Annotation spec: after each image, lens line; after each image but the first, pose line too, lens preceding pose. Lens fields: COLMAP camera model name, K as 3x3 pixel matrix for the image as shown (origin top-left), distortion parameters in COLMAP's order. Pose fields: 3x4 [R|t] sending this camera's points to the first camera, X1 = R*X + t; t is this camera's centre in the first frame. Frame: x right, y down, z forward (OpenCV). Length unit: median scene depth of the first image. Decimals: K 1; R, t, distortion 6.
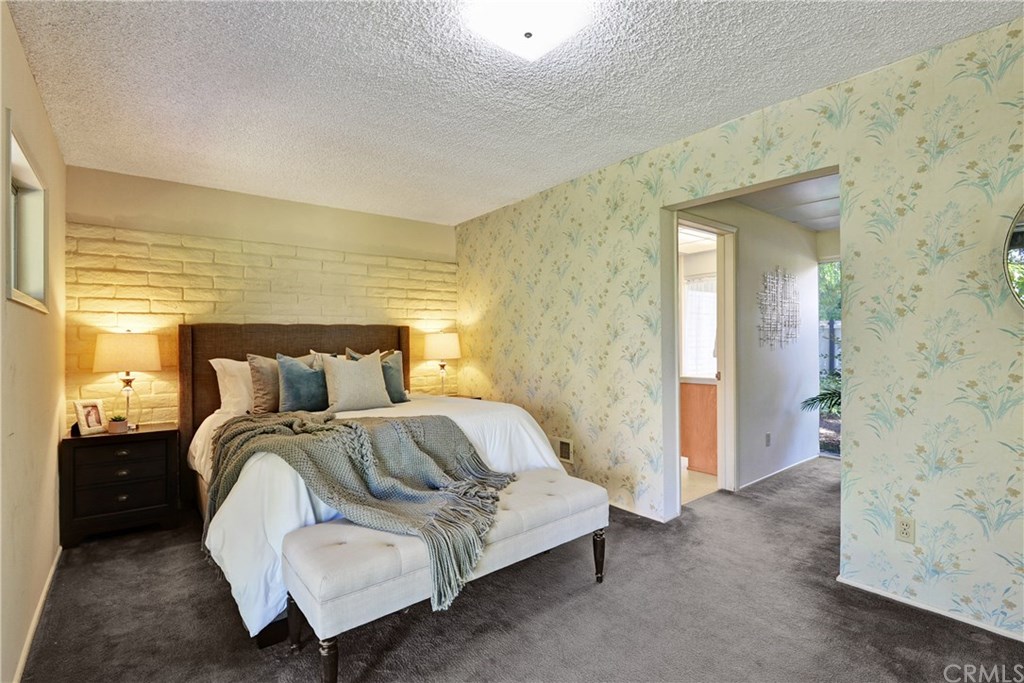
lens RADIAL K [[472.5, 0, 512.0], [0, 472.5, 341.5], [0, 0, 1]] dist [0.001027, -0.000572]
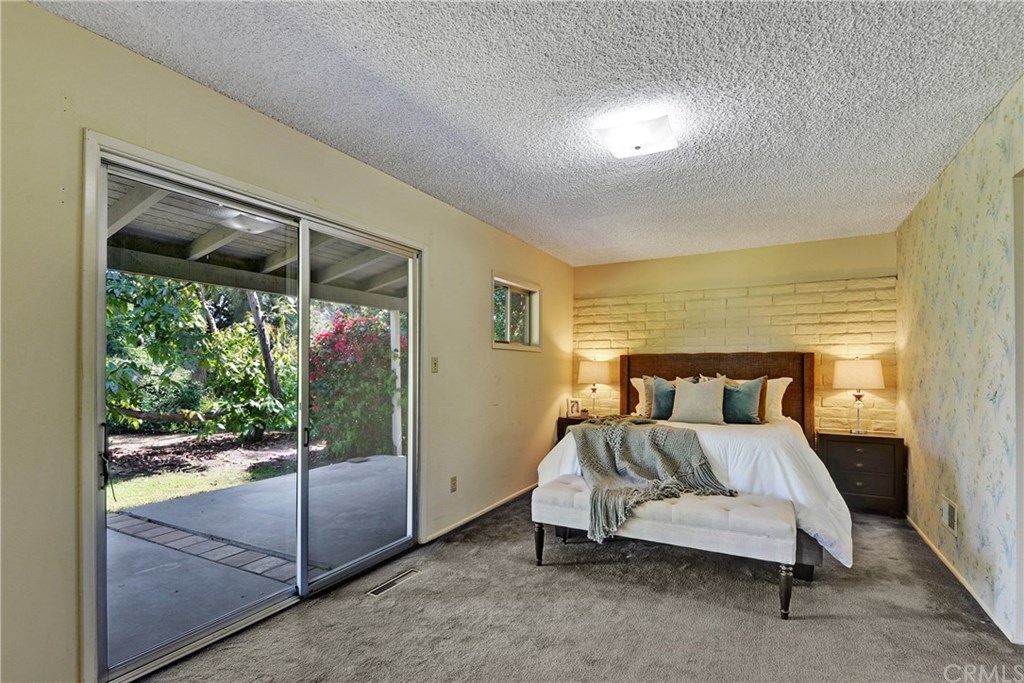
lens RADIAL K [[487.2, 0, 513.9], [0, 487.2, 362.8], [0, 0, 1]] dist [-0.001390, -0.000695]
pose [[0.383208, 0.004775, -0.923650, 0.624912], [-0.007823, 0.999968, 0.001924, -0.011324], [0.923629, 0.006489, 0.383232, 0.066963]]
